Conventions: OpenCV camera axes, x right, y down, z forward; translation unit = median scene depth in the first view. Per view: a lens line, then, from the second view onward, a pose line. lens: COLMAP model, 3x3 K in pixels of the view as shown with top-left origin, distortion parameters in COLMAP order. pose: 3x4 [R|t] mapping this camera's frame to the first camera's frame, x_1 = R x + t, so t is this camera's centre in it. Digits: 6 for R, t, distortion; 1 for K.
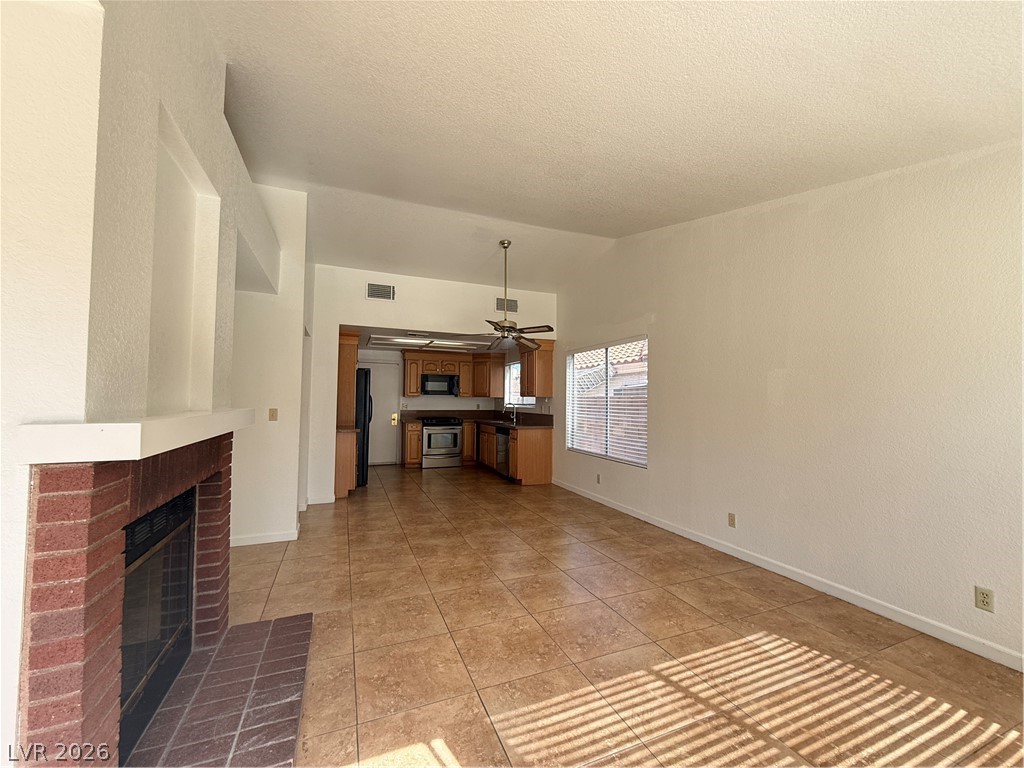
lens RADIAL K [[409.4, 0, 513.5], [0, 409.4, 384.6], [0, 0, 1]] dist [0.000004, 0.000069]
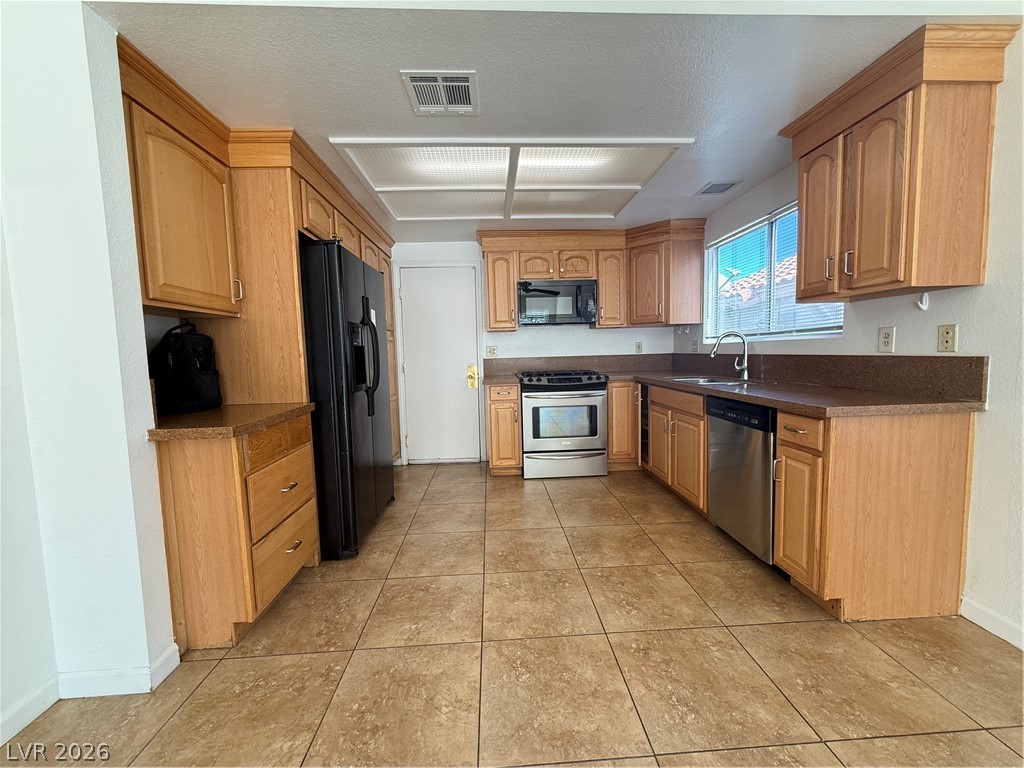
lens RADIAL K [[409.4, 0, 513.5], [0, 409.4, 384.6], [0, 0, 1]] dist [0.000004, 0.000069]
pose [[0.942622, -0.007938, -0.333767, -0.074546], [0.047985, 0.992559, 0.111912, 0.041377], [0.330395, -0.121507, 0.935989, 0.562770]]
